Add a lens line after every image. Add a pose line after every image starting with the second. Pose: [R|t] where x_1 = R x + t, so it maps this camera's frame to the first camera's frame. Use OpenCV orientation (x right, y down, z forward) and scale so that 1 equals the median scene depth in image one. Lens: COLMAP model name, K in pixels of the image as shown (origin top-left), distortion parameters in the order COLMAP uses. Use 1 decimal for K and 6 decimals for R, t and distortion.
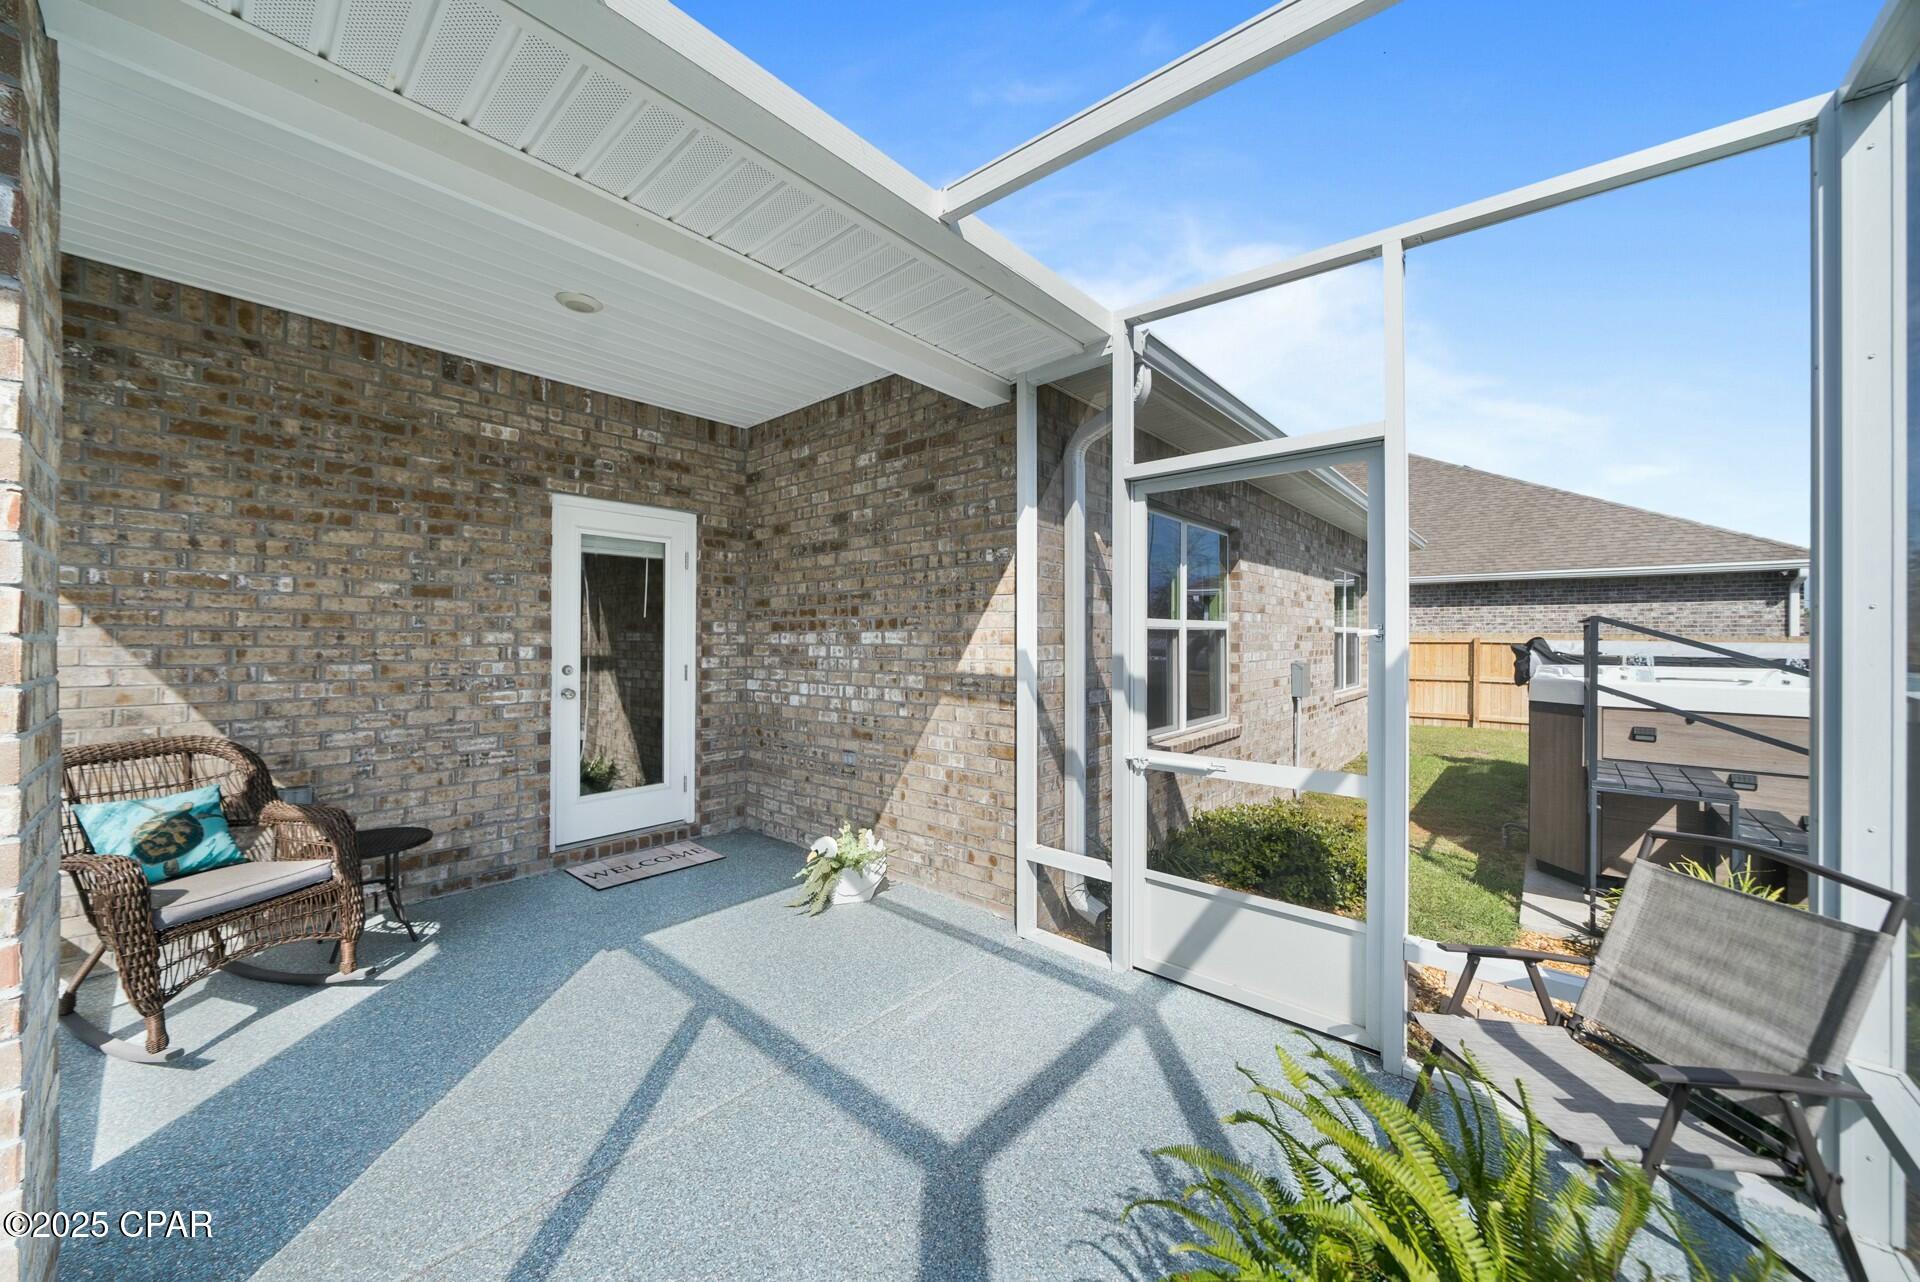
lens RADIAL K [[683.6, 0, 961.9], [0, 683.6, 629.0], [0, 0, 1]] dist [-0.002925, -0.000113]
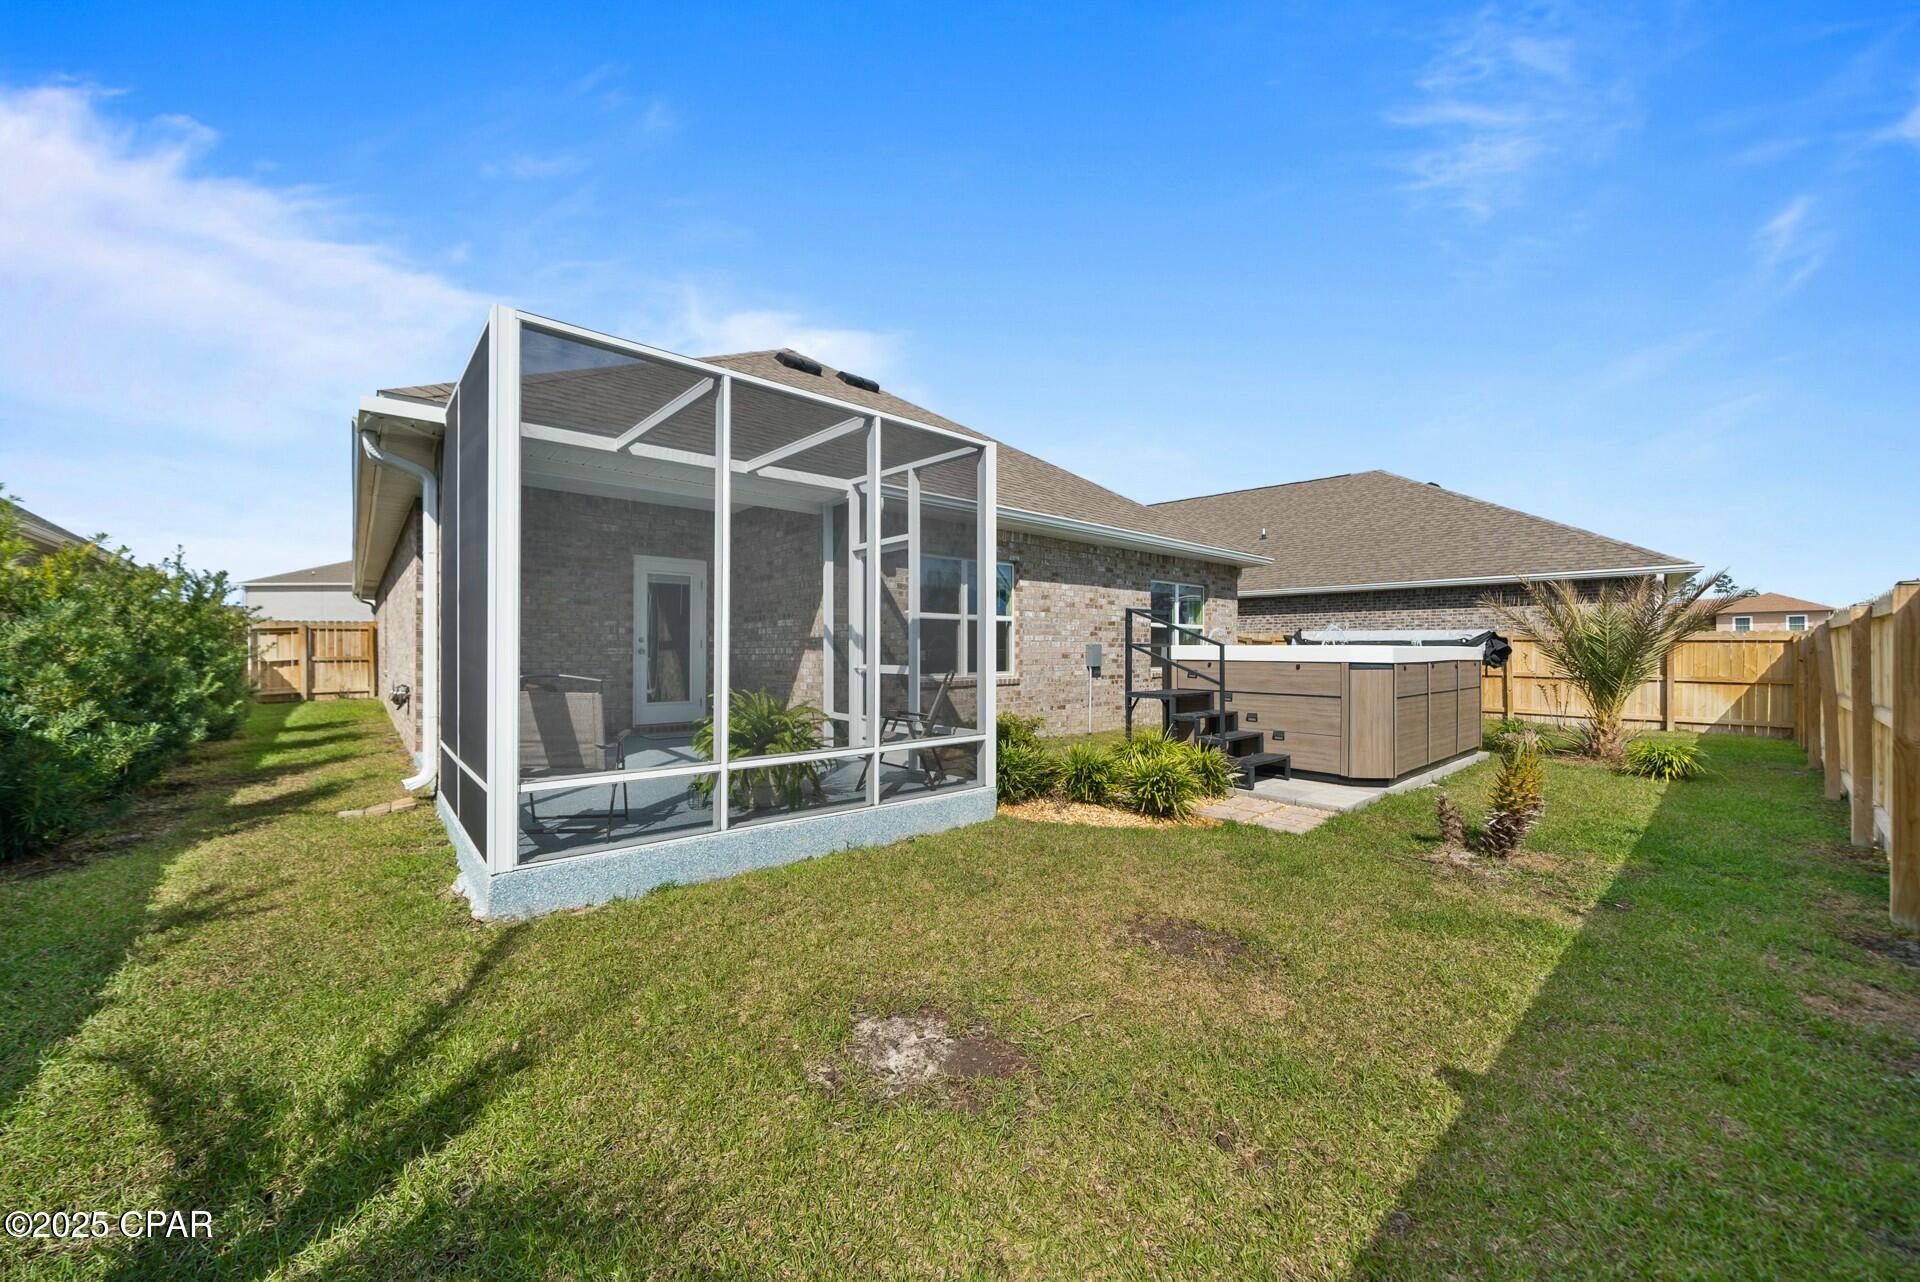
lens RADIAL K [[684.0, 0, 959.2], [0, 684.0, 638.3], [0, 0, 1]] dist [-0.002753, -0.000270]
pose [[0.992036, -0.004086, -0.125889, 0.665230], [0.003437, 0.999980, -0.005367, 0.073388], [0.125908, 0.004892, 0.992030, -0.970336]]
